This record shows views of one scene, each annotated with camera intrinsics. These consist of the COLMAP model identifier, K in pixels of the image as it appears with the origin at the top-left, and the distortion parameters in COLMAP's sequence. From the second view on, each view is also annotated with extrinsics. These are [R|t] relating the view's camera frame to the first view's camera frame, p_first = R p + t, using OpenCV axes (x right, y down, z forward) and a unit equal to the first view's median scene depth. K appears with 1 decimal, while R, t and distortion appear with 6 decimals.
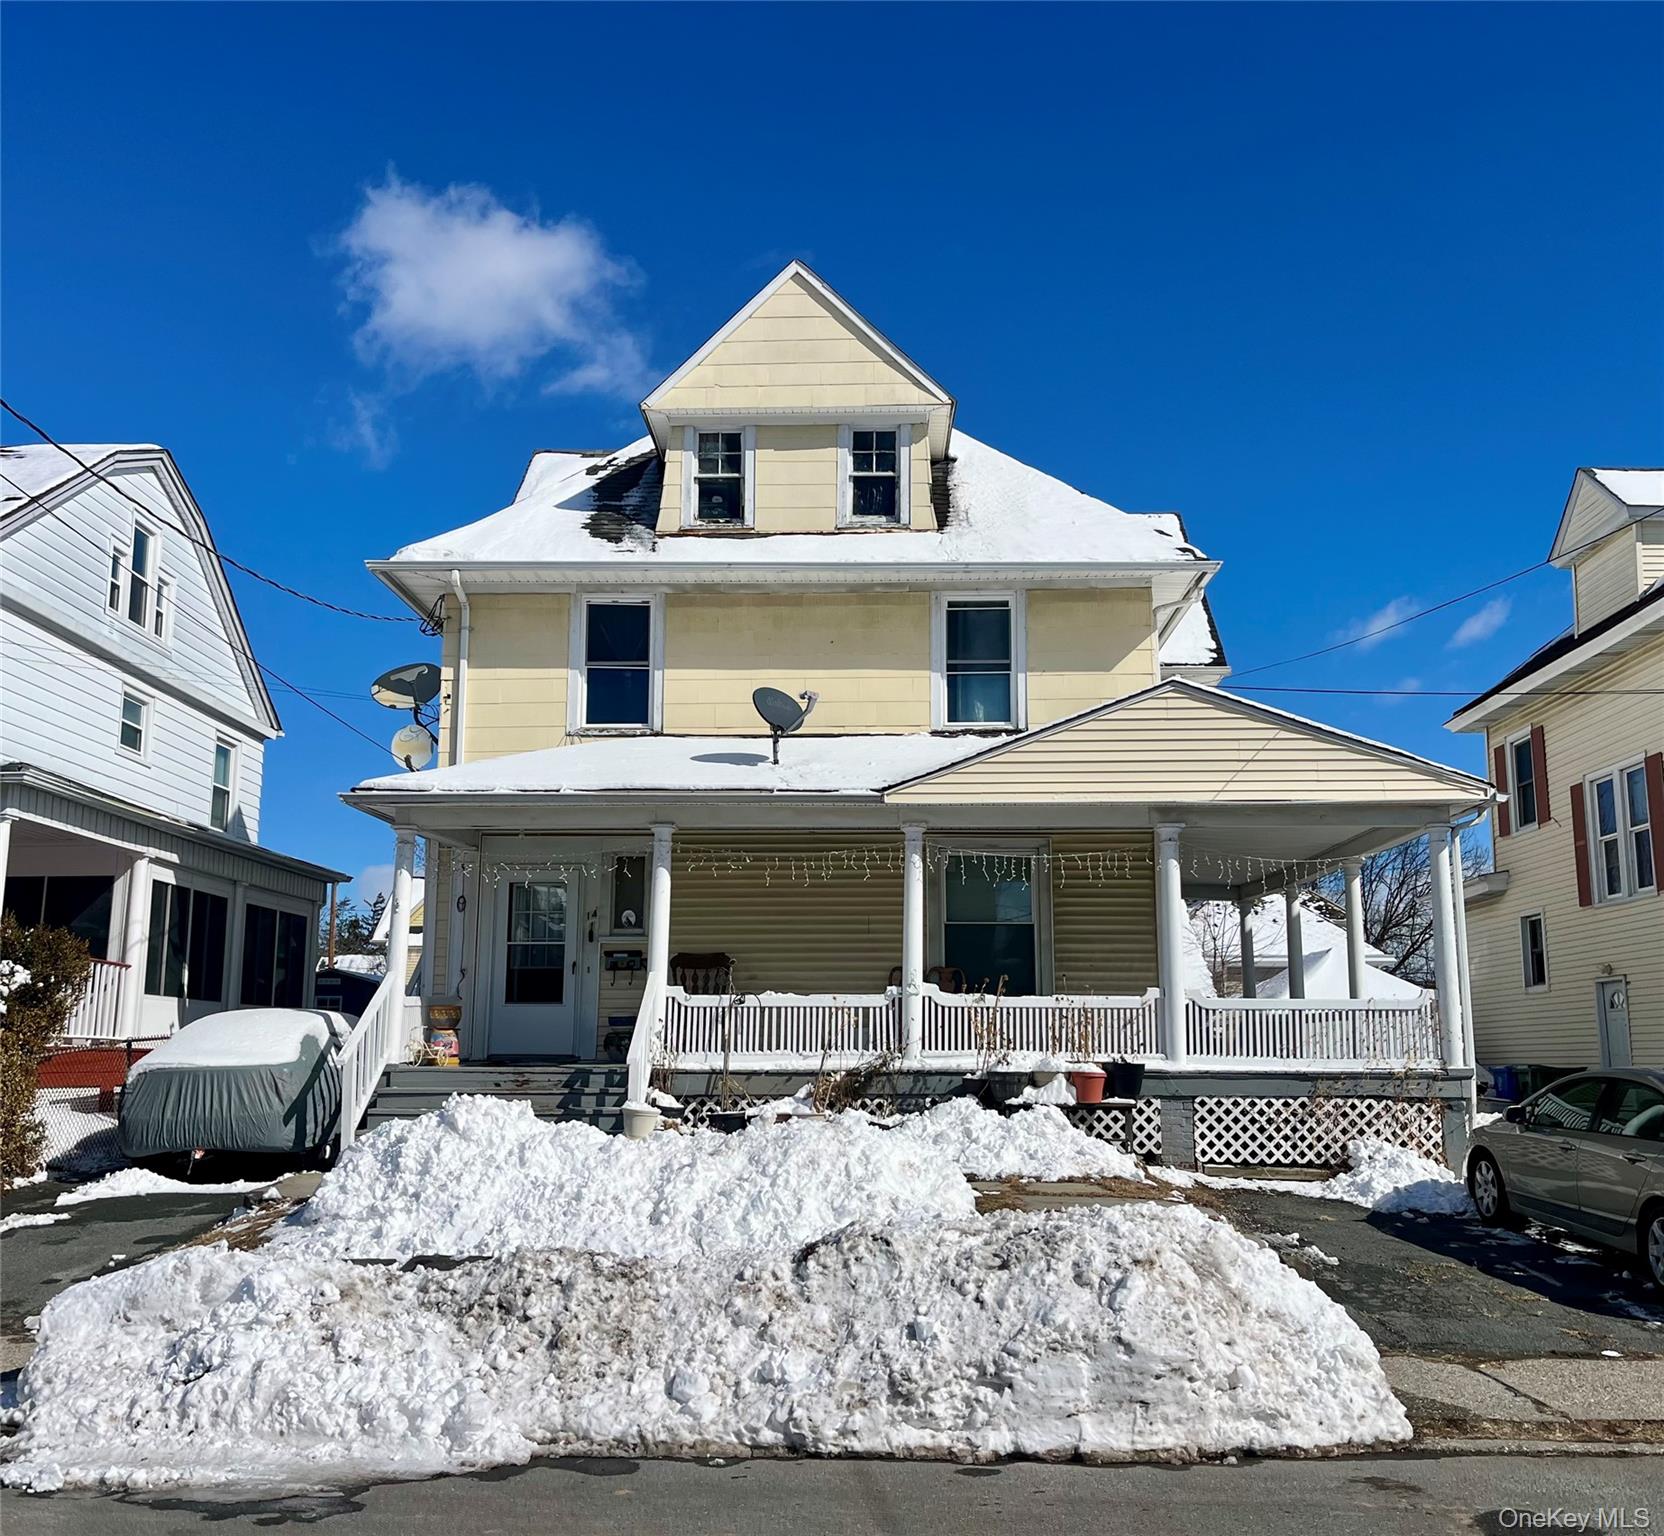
lens RADIAL K [[1627.4, 0, 836.3], [0, 1627.4, 771.8], [0, 0, 1]] dist [-0.047696, 0.000000]
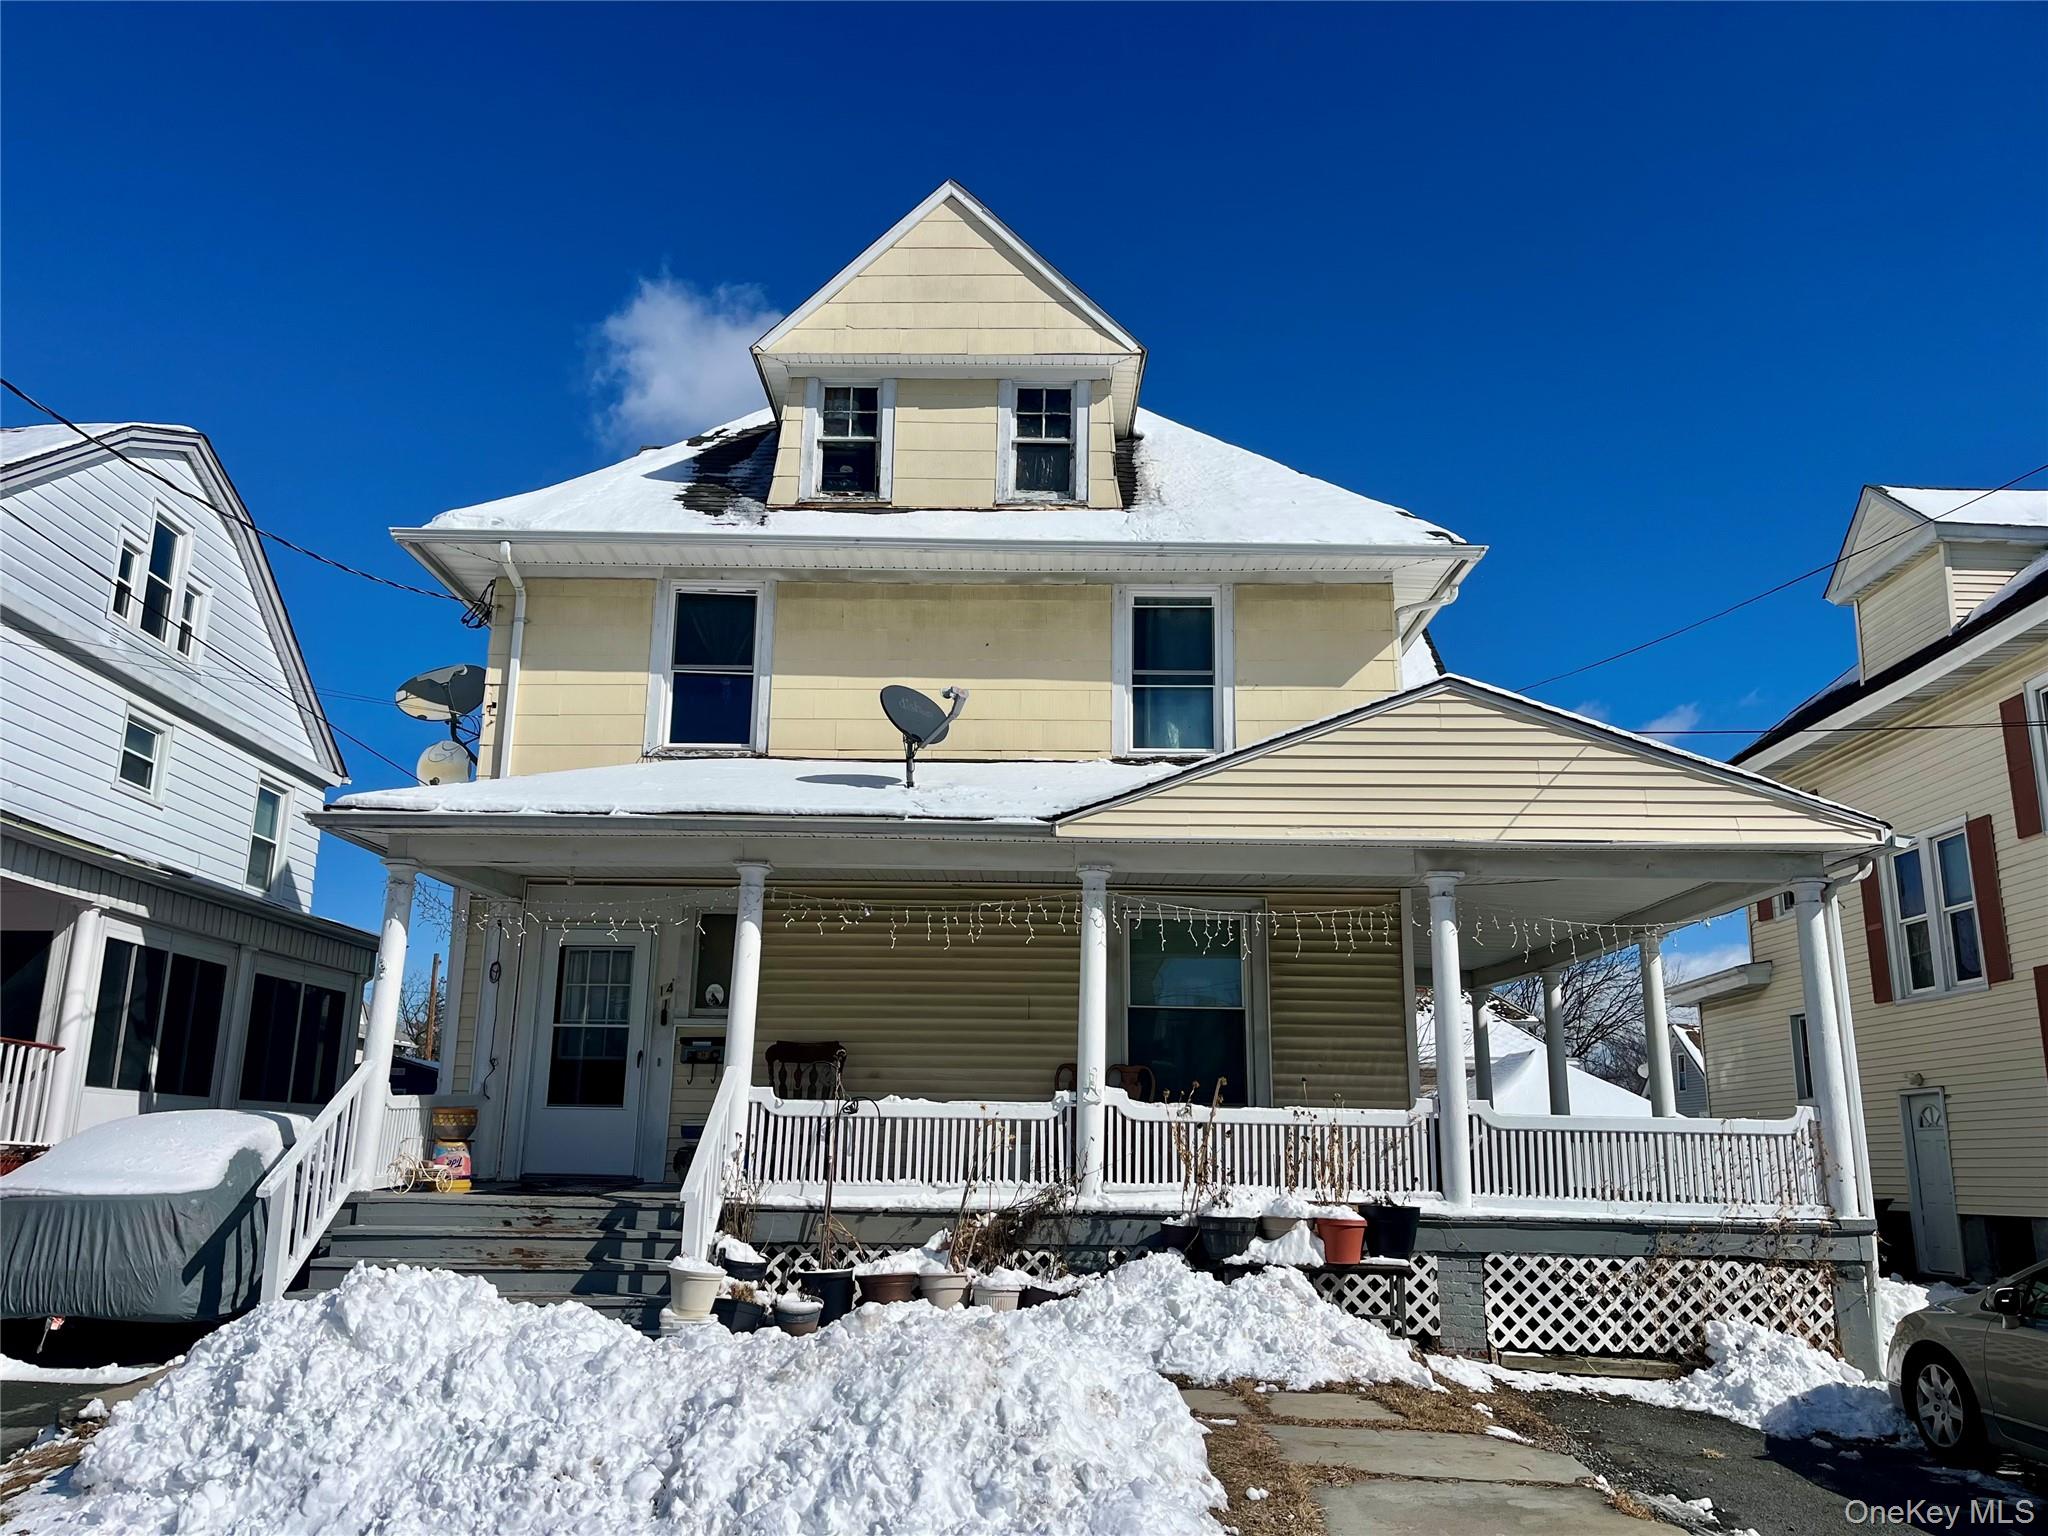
lens RADIAL K [[1539.9, 0, 1009.2], [0, 1539.9, 774.2], [0, 0, 1]] dist [0.014762, -0.064805]
pose [[0.999780, 0.016502, 0.012970, -0.000659], [-0.015624, 0.997755, -0.065123, 0.036216], [-0.014015, 0.064906, 0.997793, 0.304305]]
